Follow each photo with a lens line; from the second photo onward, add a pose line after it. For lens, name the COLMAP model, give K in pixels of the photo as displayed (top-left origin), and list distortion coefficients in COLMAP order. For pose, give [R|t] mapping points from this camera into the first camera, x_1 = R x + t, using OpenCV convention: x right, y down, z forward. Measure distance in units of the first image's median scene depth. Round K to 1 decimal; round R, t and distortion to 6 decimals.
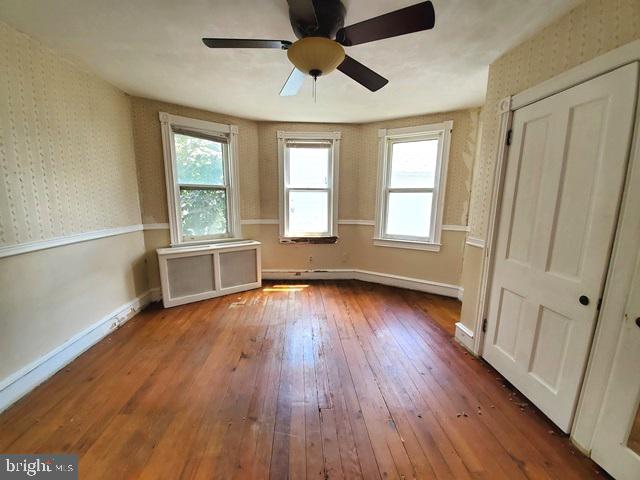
lens RADIAL K [[253.2, 0, 315.3], [0, 253.2, 242.6], [0, 0, 1]] dist [0.013036, -0.015156]
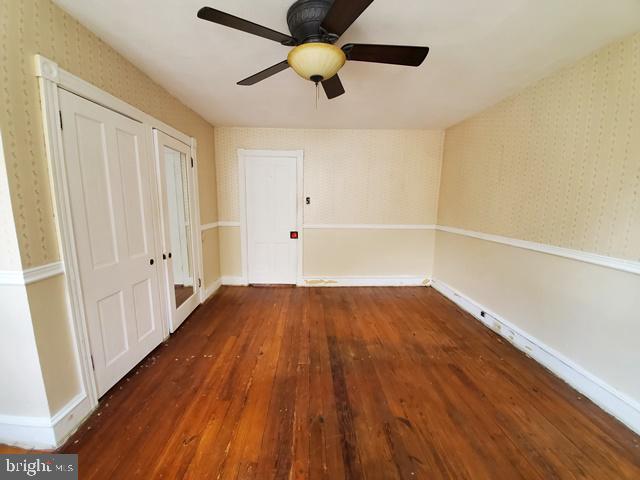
lens RADIAL K [[253.2, 0, 315.3], [0, 253.2, 242.6], [0, 0, 1]] dist [0.013036, -0.015156]
pose [[-0.998938, -0.030134, 0.034841, -0.023004], [-0.017220, 0.945797, 0.324302, -0.195246], [-0.042725, 0.323358, -0.945312, 1.085737]]
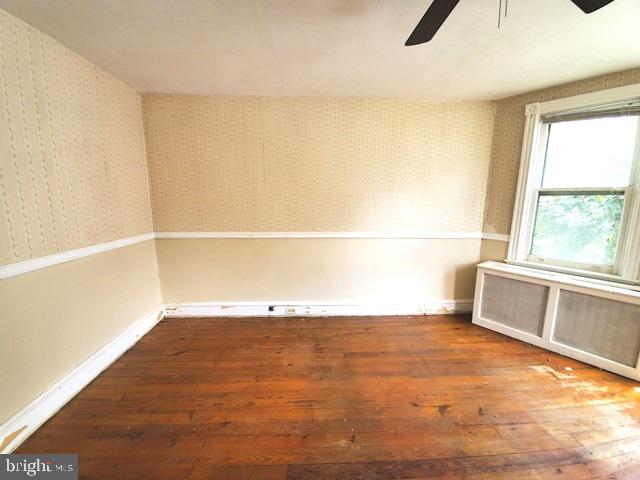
lens RADIAL K [[253.2, 0, 315.3], [0, 253.2, 242.6], [0, 0, 1]] dist [0.013036, -0.015156]
pose [[-0.017927, 0.155405, -0.987688, 0.295918], [-0.173767, 0.972329, 0.156143, -0.075226], [0.984624, 0.174426, 0.009573, 0.364341]]
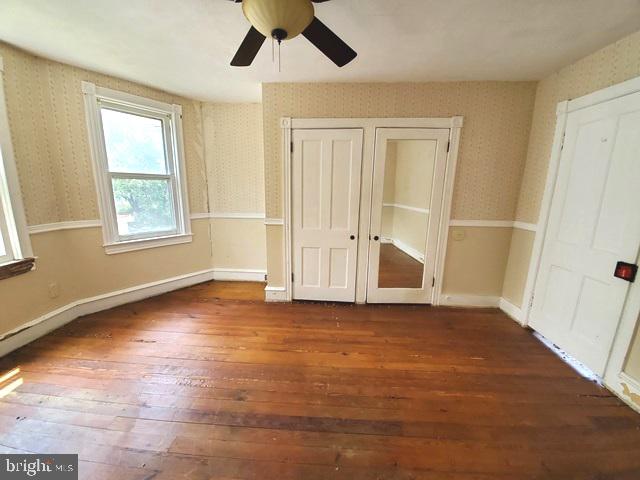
lens RADIAL K [[253.2, 0, 315.3], [0, 253.2, 242.6], [0, 0, 1]] dist [0.013036, -0.015156]
pose [[0.123408, -0.209484, 0.969993, -0.461625], [0.157053, 0.969269, 0.189346, -0.080420], [-0.979849, 0.128974, 0.152516, 0.430903]]
